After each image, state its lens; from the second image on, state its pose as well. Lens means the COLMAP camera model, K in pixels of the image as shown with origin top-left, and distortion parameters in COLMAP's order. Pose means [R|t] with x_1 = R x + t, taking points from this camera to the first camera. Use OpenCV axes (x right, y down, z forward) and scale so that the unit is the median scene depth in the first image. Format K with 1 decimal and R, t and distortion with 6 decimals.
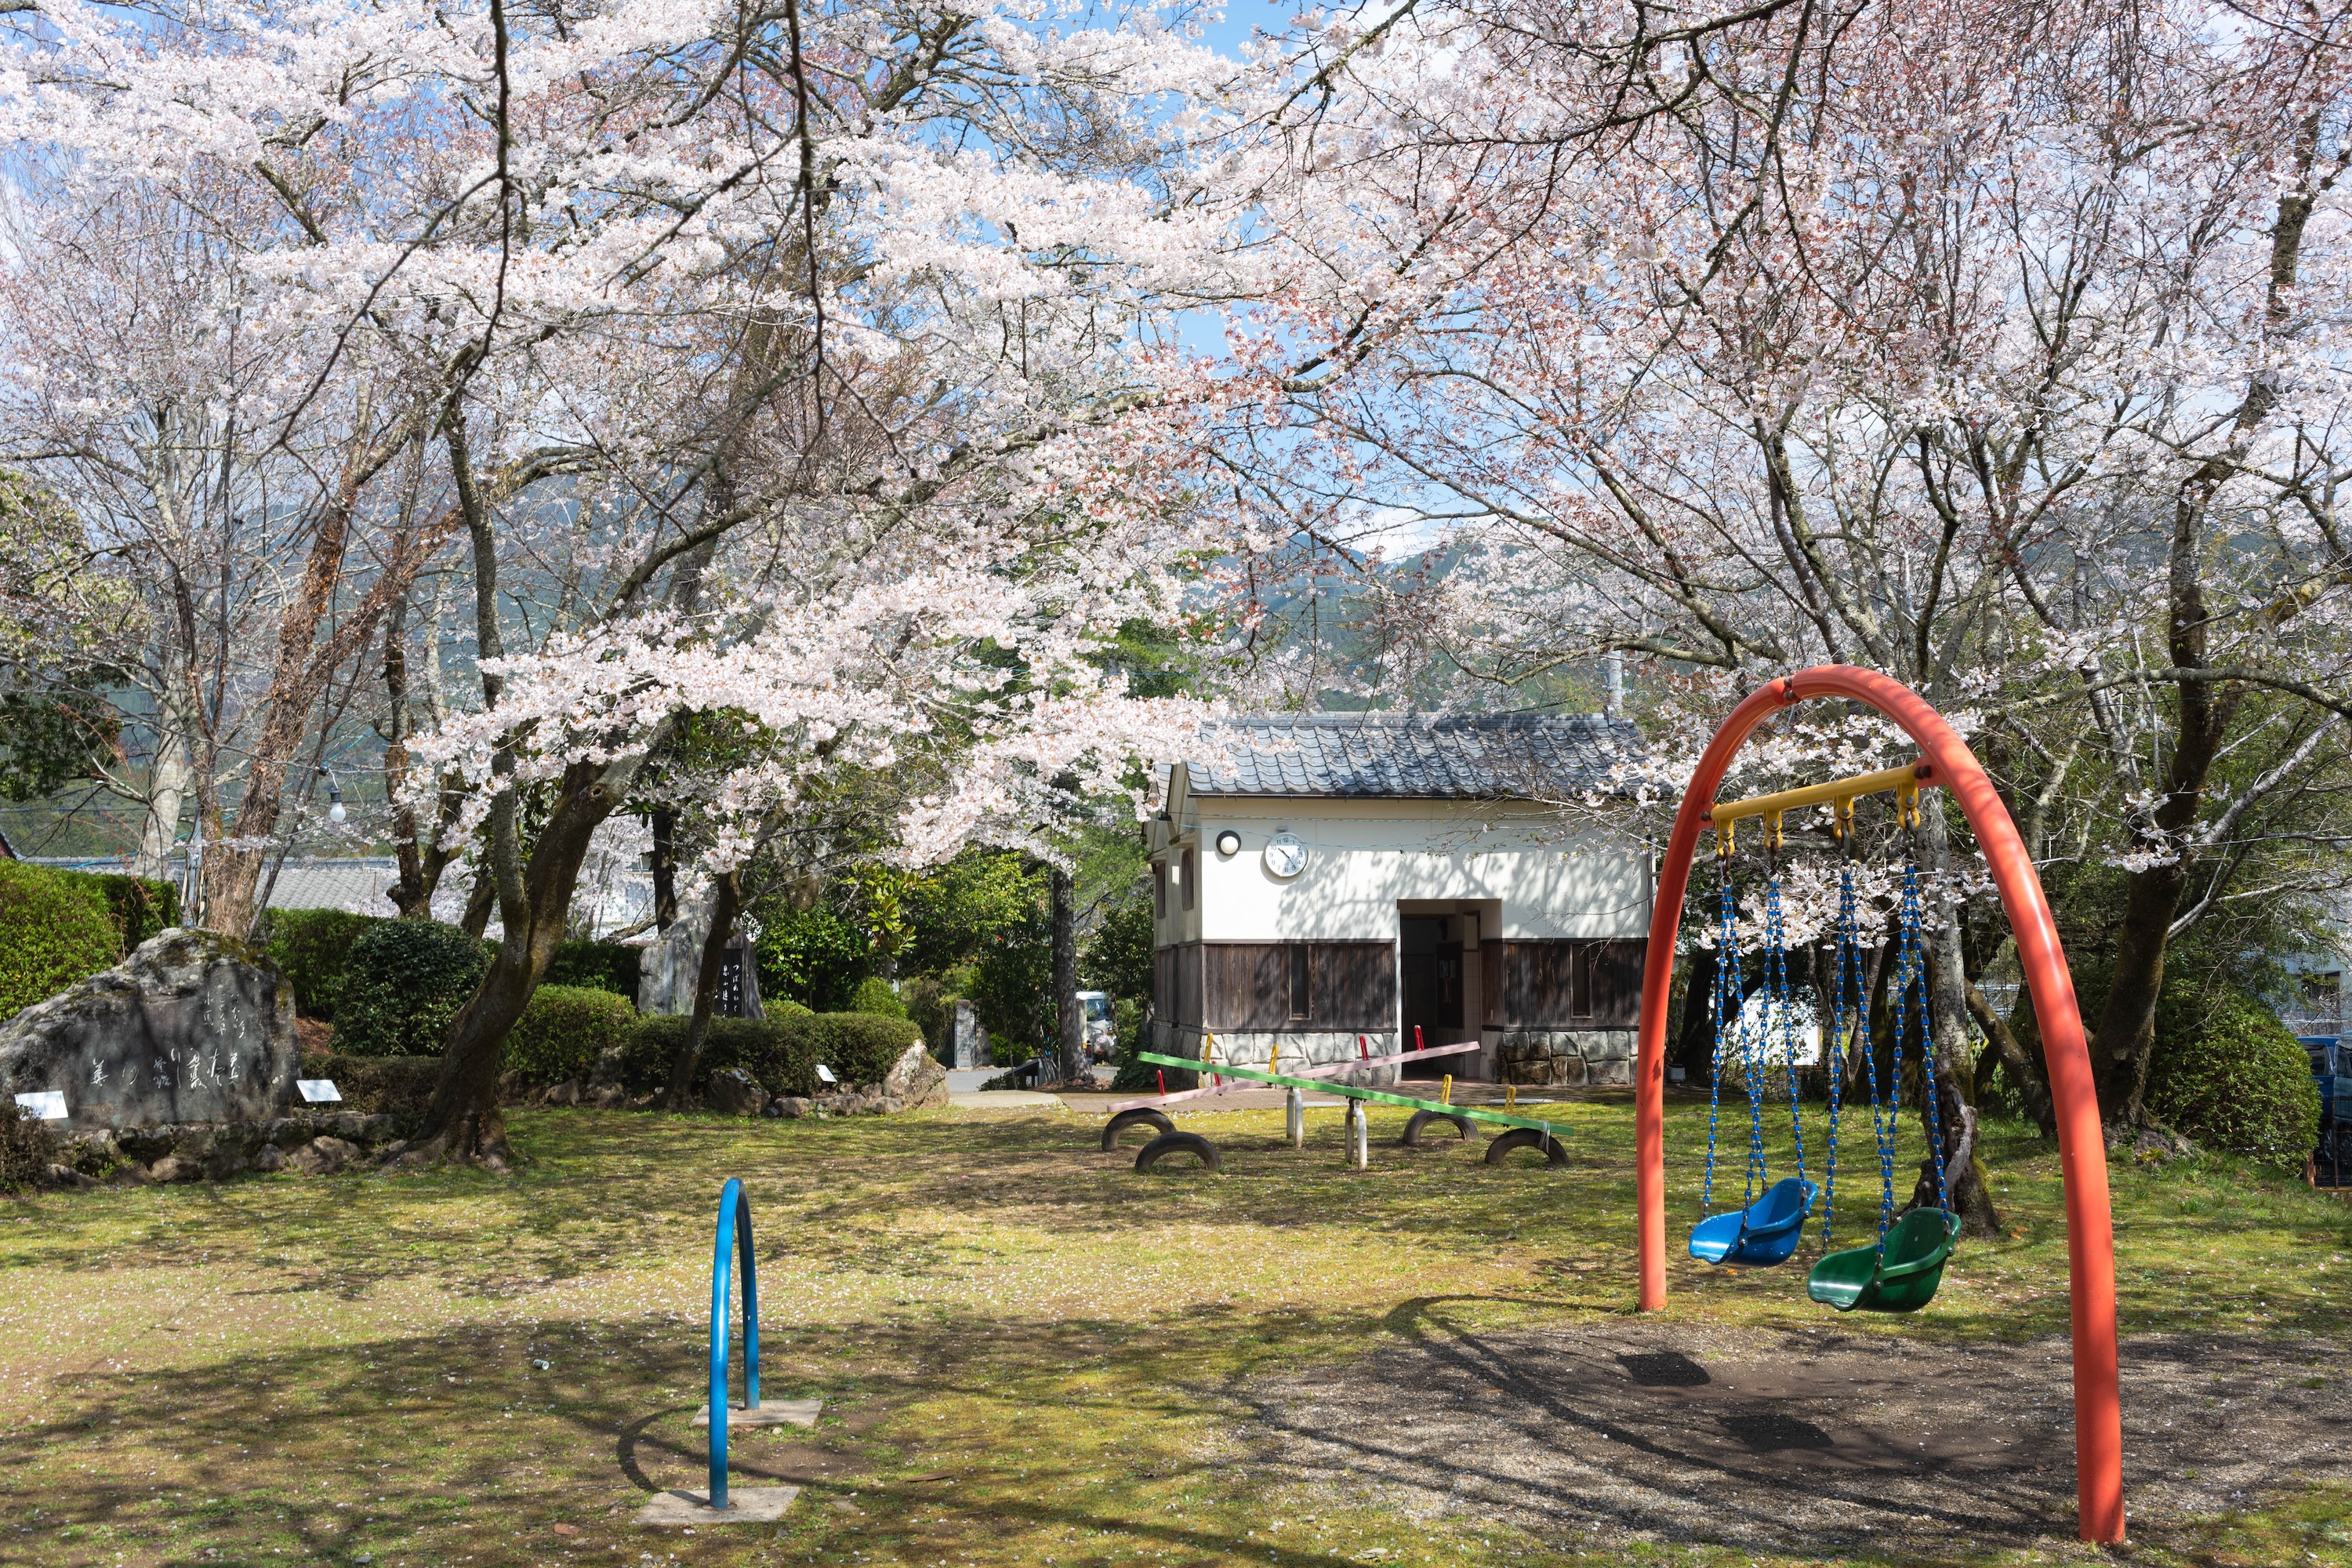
lens RADIAL K [[2404.3, 0, 1176.8], [0, 2404.3, 784.8], [0, 0, 1]] dist [0.017521, 0.000000]
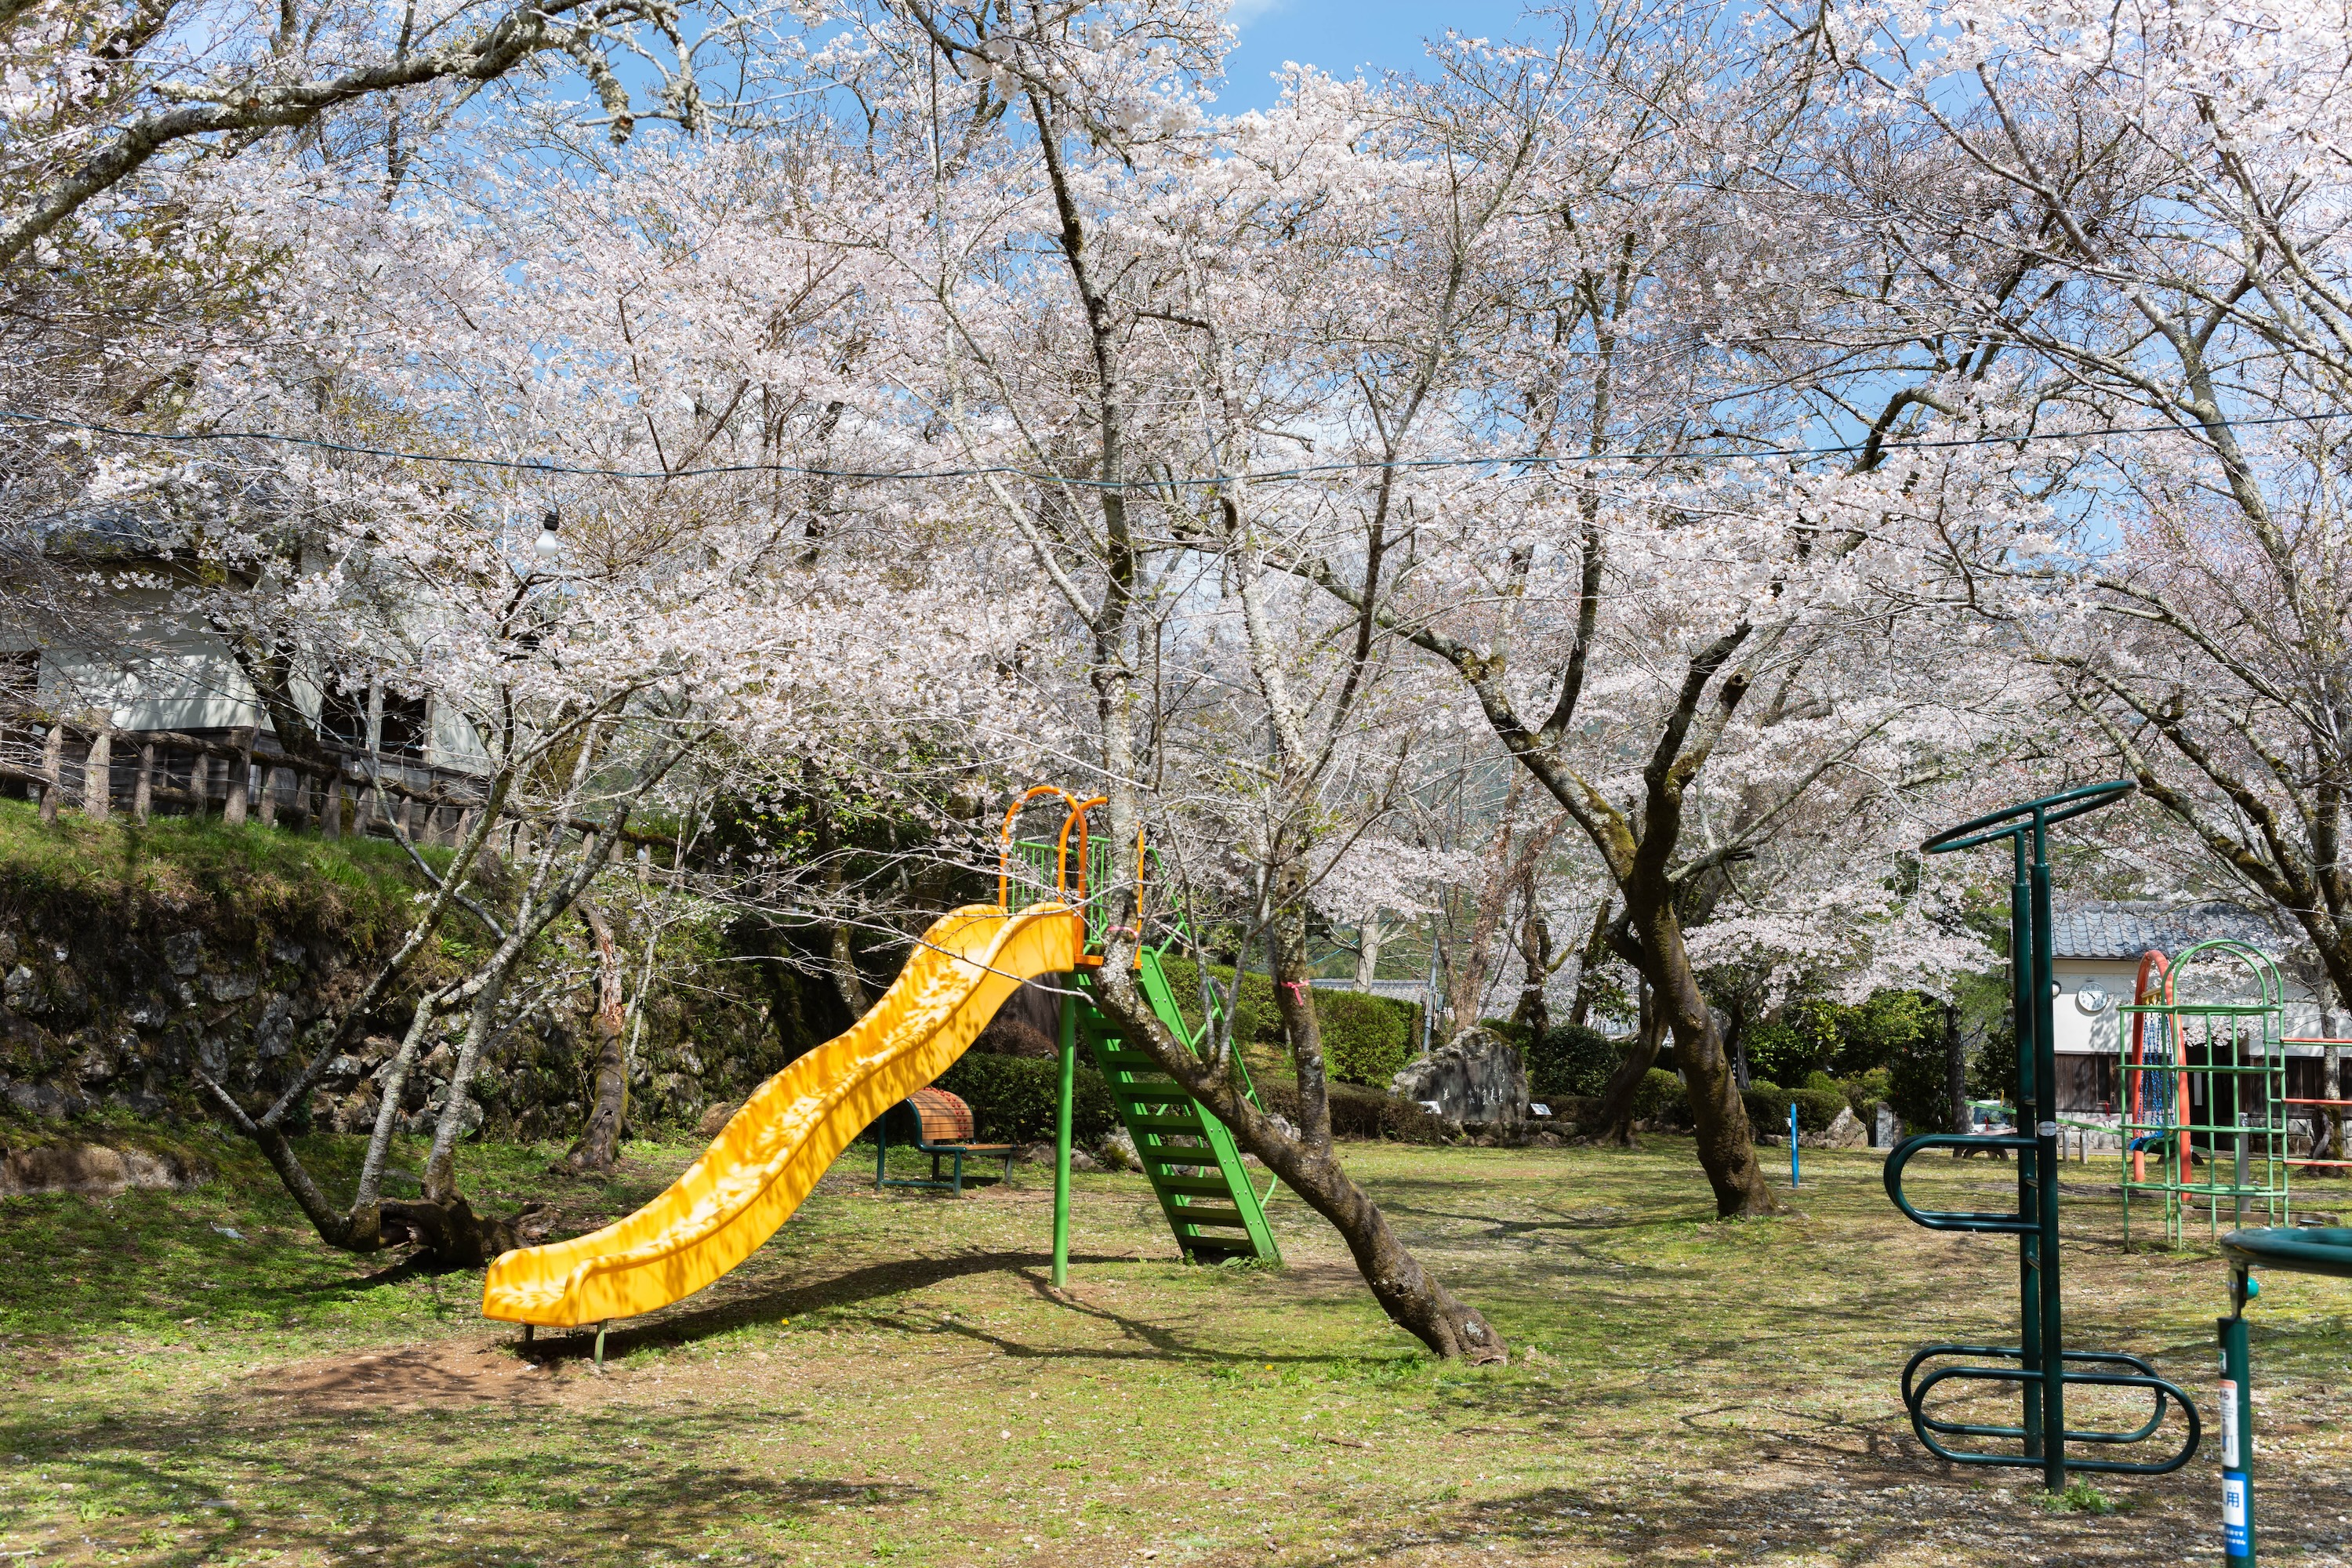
lens RADIAL K [[2404.3, 0, 1175.0], [0, 2404.3, 781.7], [0, 0, 1]] dist [0.017521, 0.000000]
pose [[0.930318, -0.016721, -0.366372, 0.069259], [-0.001836, 0.998735, -0.050244, -0.031256], [0.366749, 0.047415, 0.929111, -0.689888]]
